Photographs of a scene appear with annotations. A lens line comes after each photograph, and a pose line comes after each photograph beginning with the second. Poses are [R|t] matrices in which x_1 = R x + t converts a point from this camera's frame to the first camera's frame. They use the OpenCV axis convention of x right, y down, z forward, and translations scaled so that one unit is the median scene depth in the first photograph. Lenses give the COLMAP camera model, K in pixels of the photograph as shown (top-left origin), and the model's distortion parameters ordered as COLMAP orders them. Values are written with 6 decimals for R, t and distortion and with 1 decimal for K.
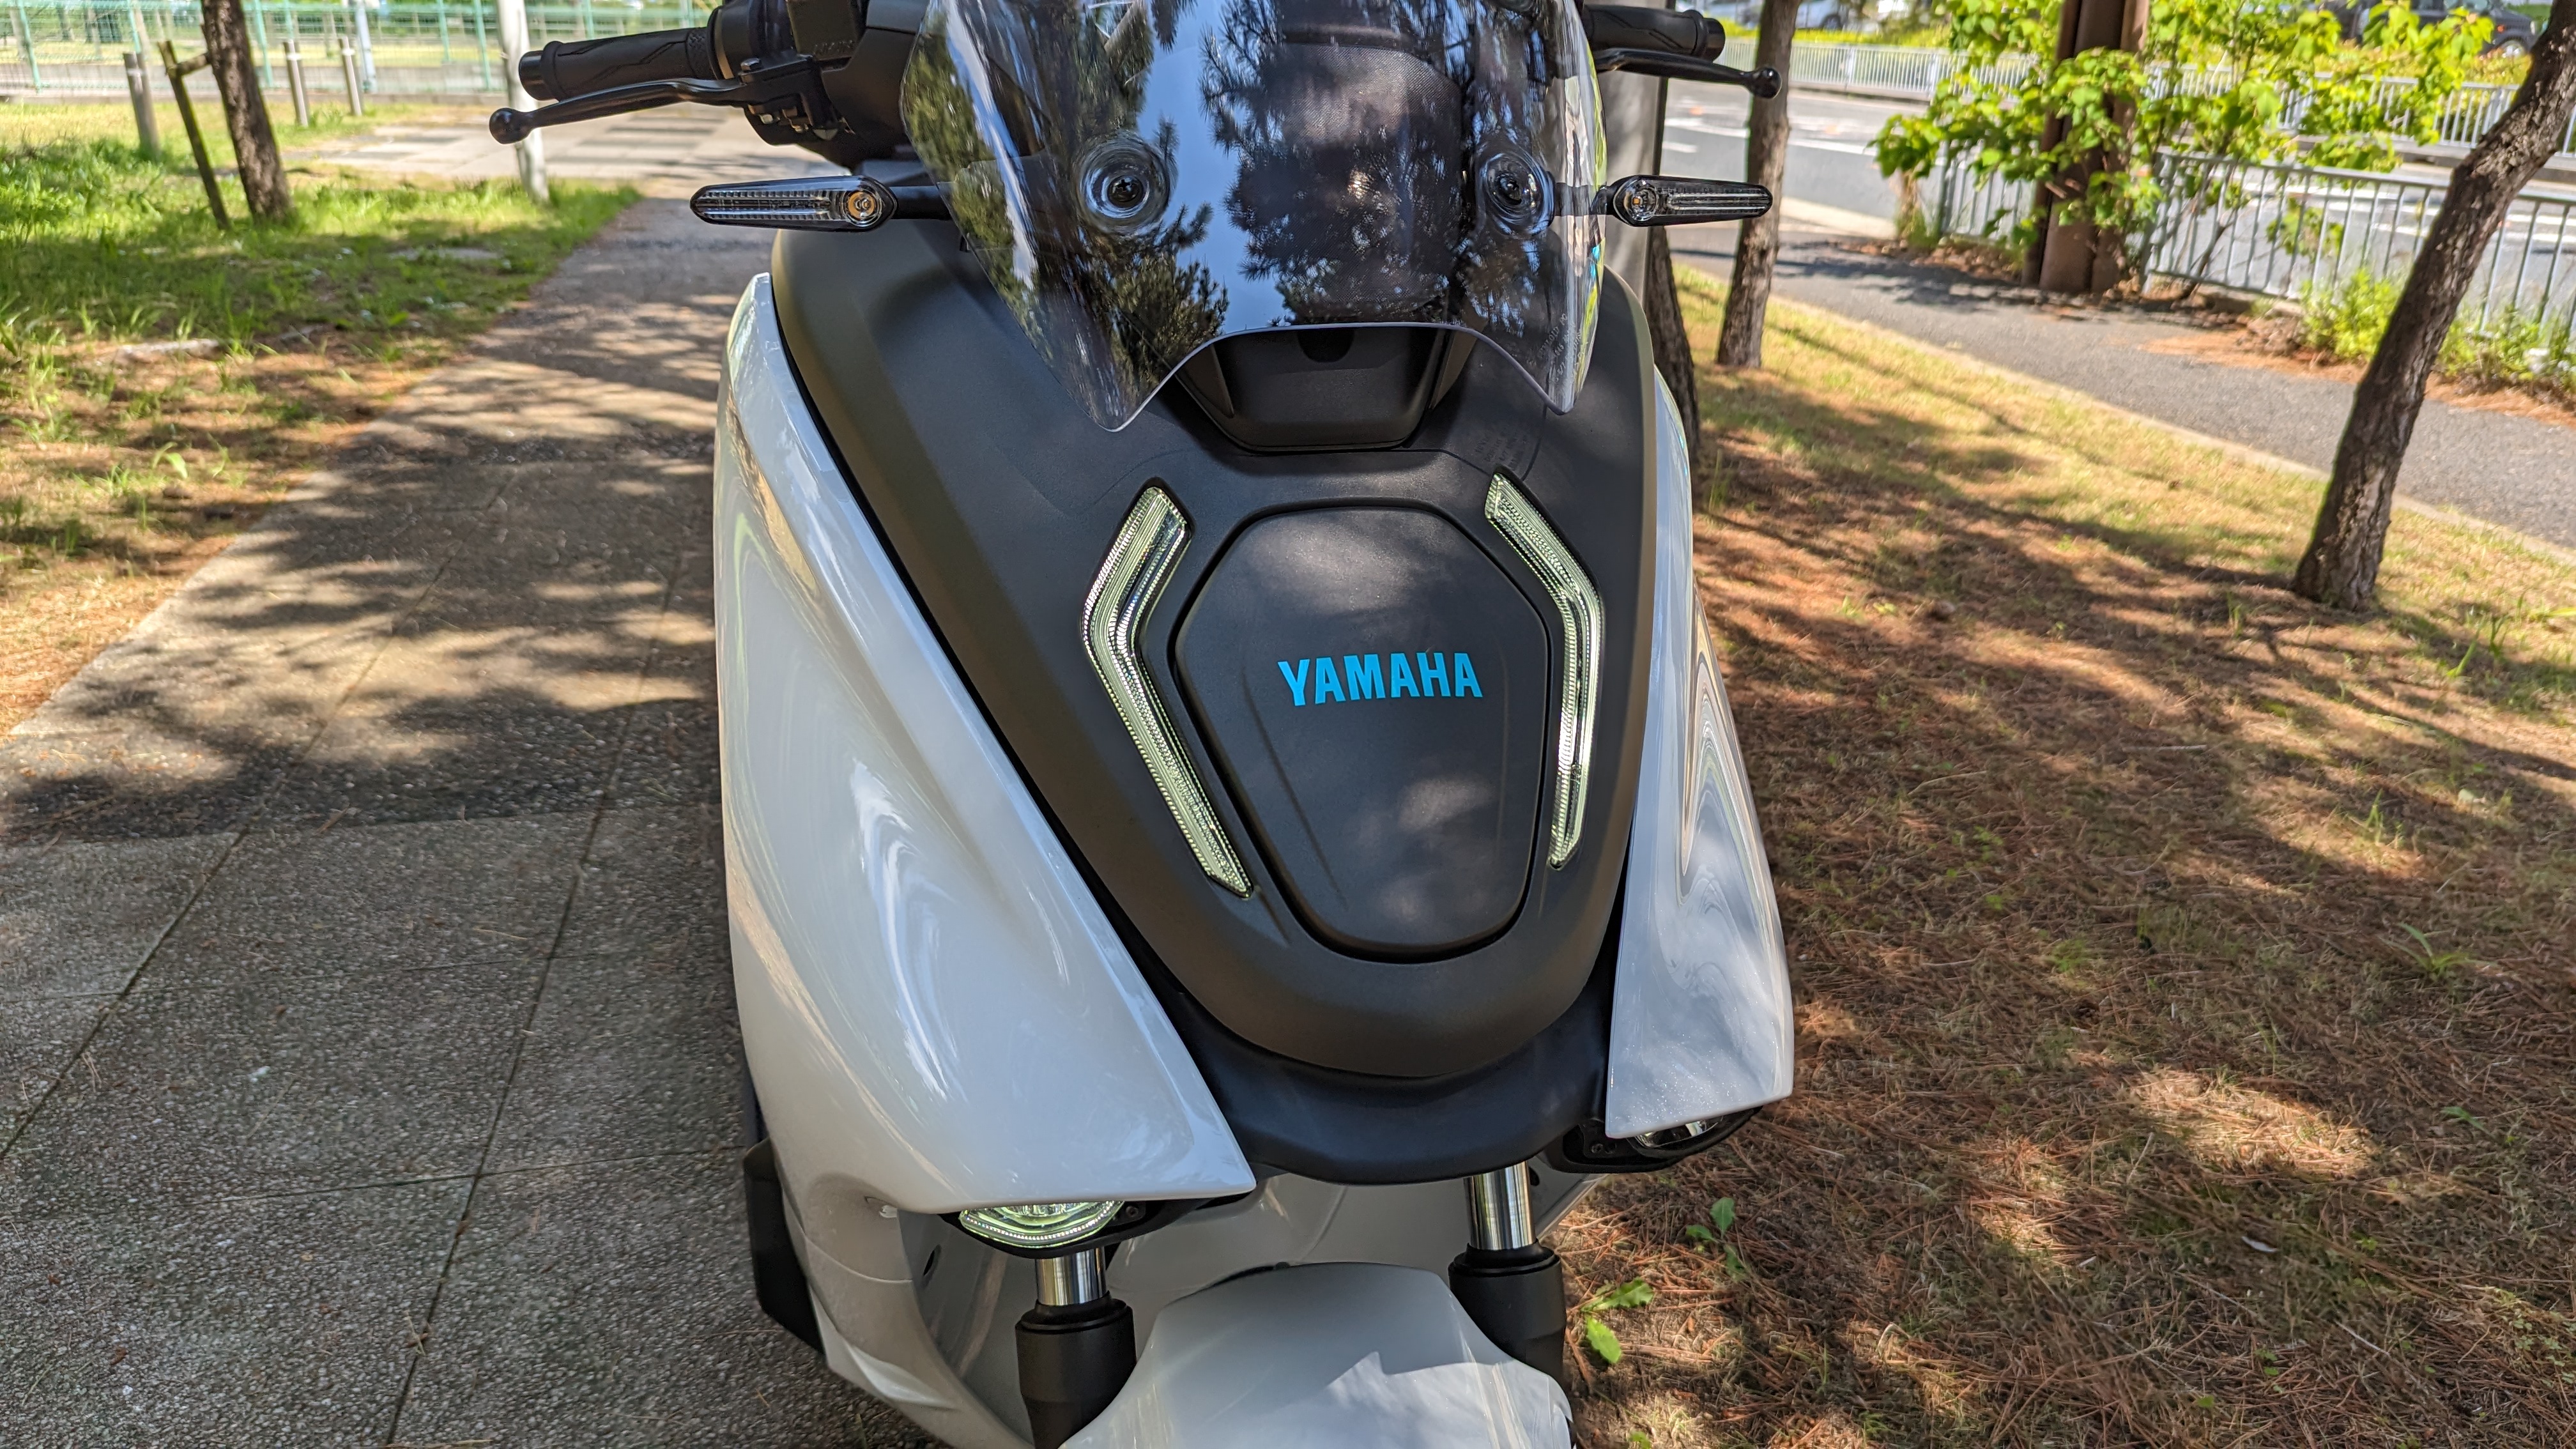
lens RADIAL K [[1830.6, 0, 1288.0], [0, 1830.6, 724.5], [0, 0, 1]] dist [0.050721, -0.055167]
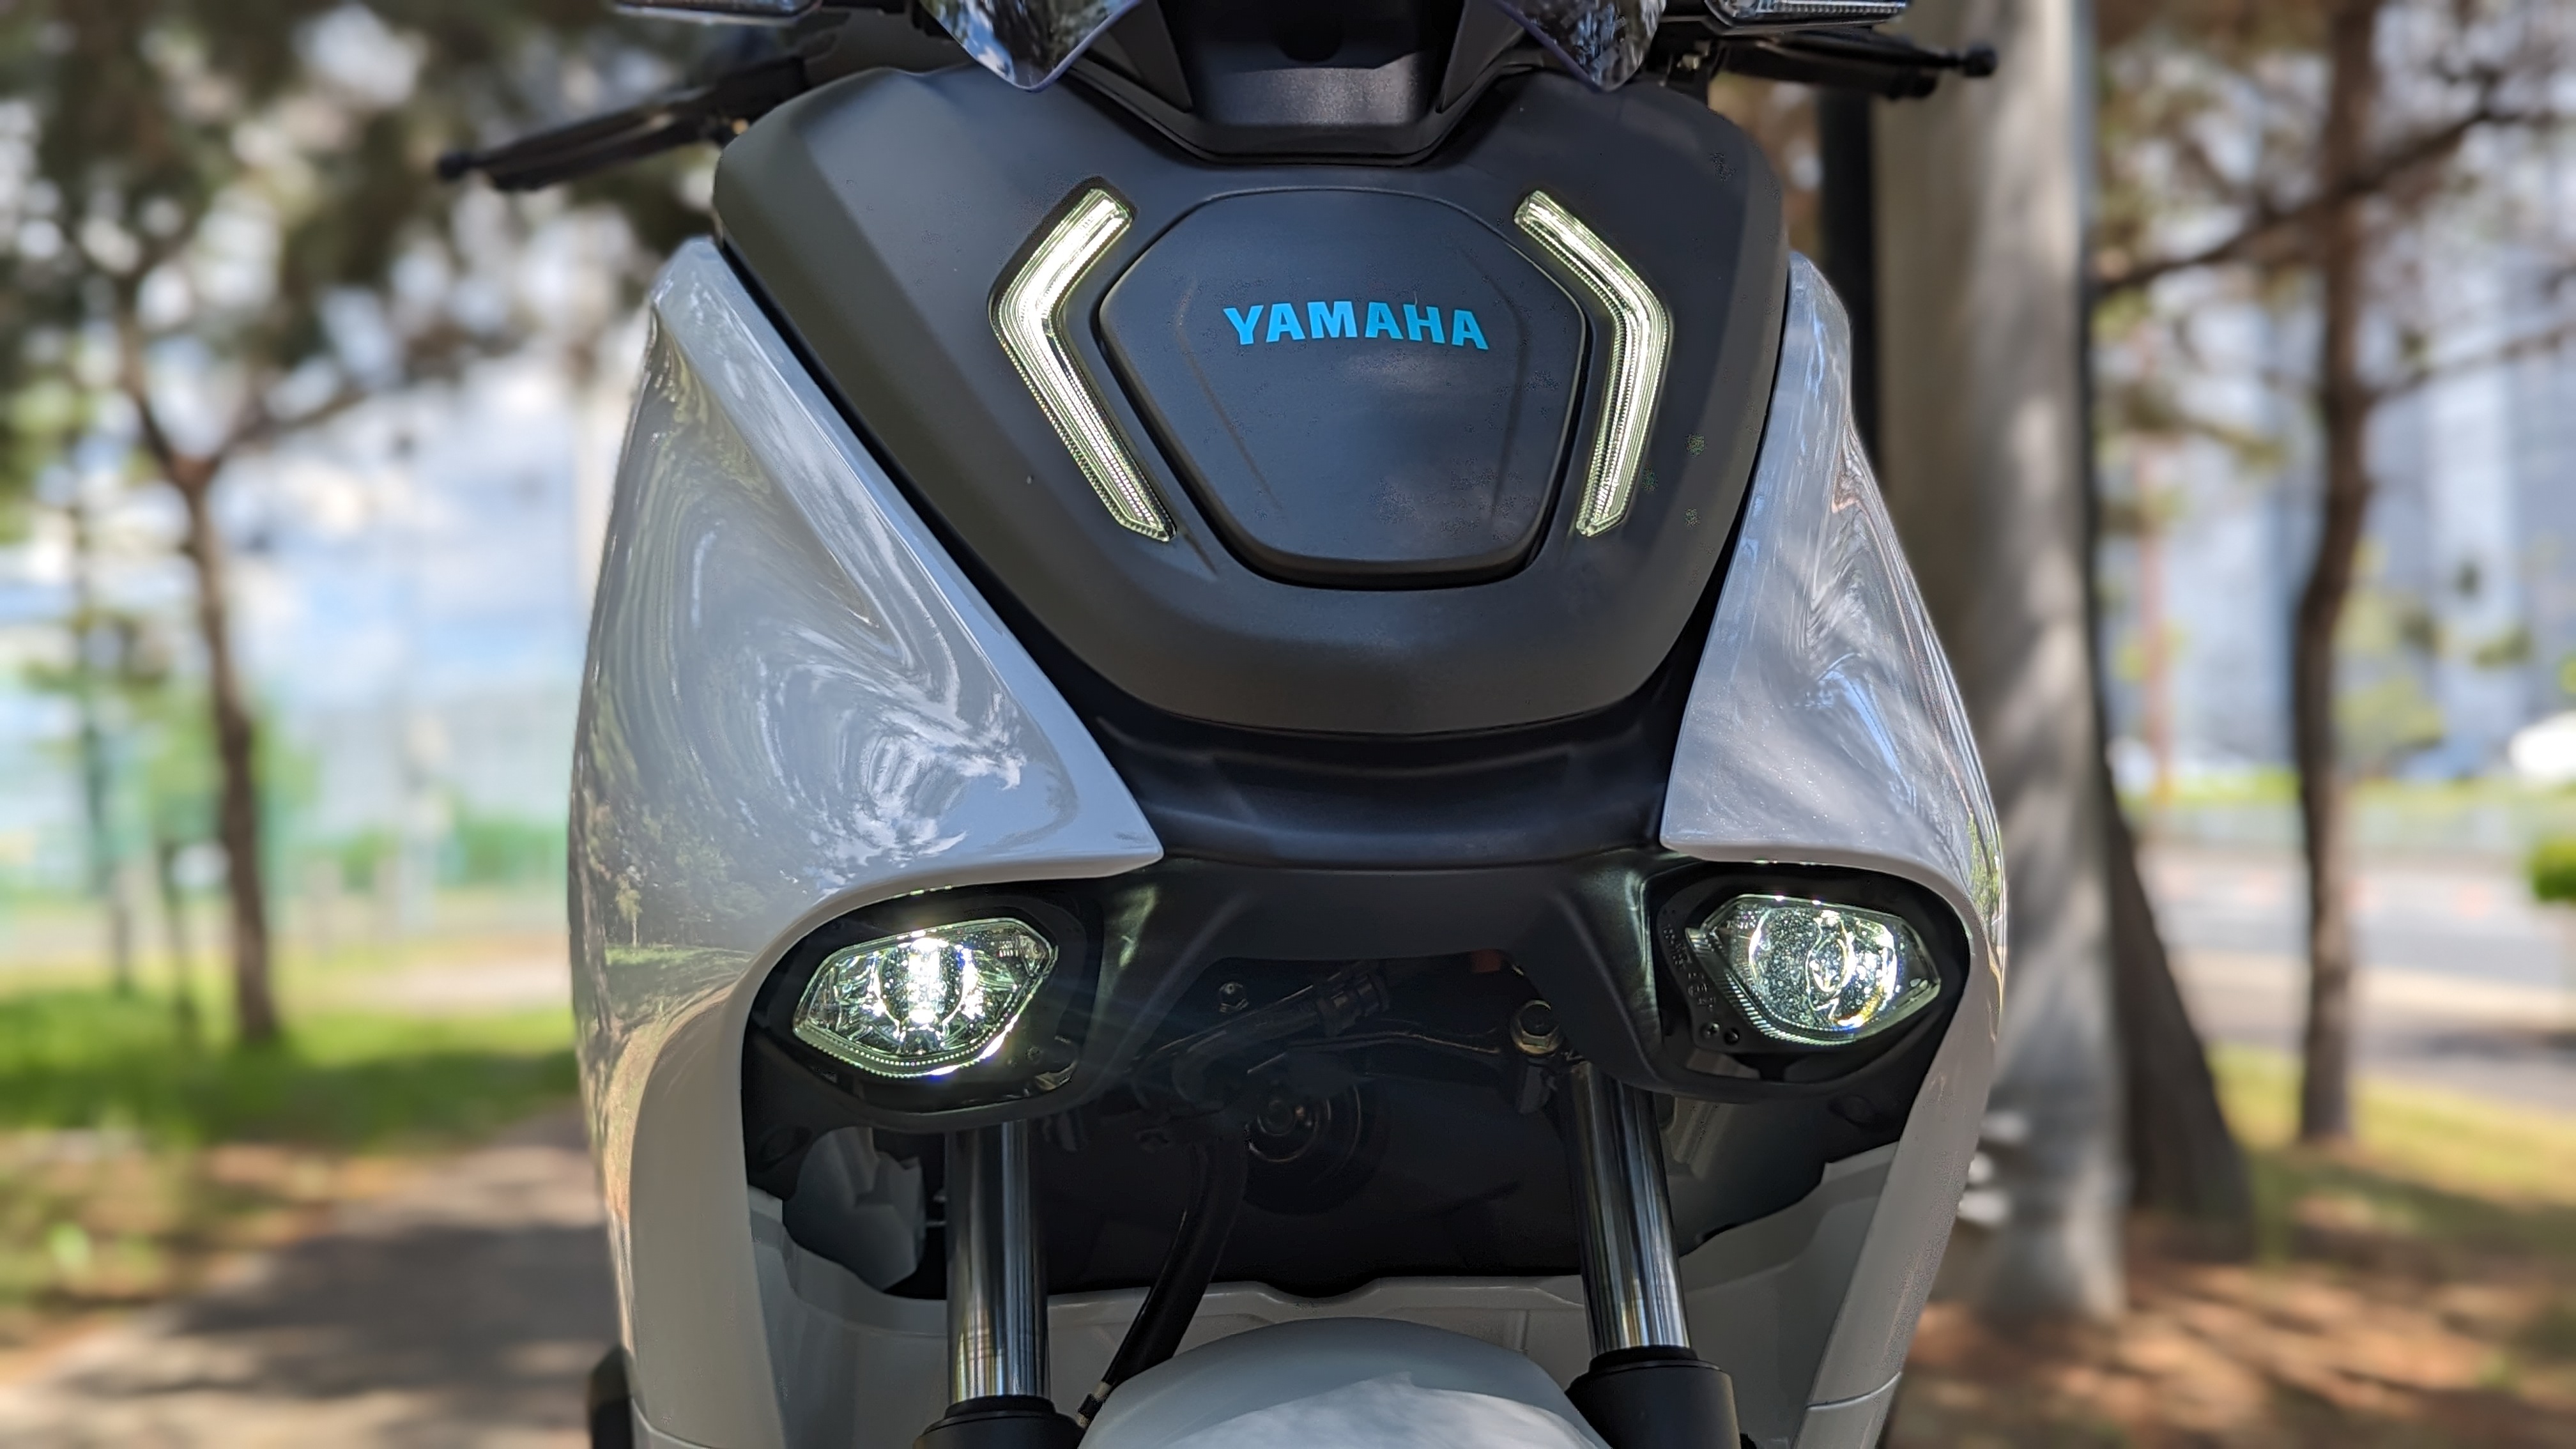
lens RADIAL K [[2707.2, 0, 1270.6], [0, 2707.2, 730.0], [0, 0, 1]] dist [0.131263, -0.259066]
pose [[0.990043, -0.044610, -0.133507, 0.027766], [-0.009306, 0.925636, -0.378302, 0.098403], [0.140455, 0.375777, 0.916004, -0.001563]]
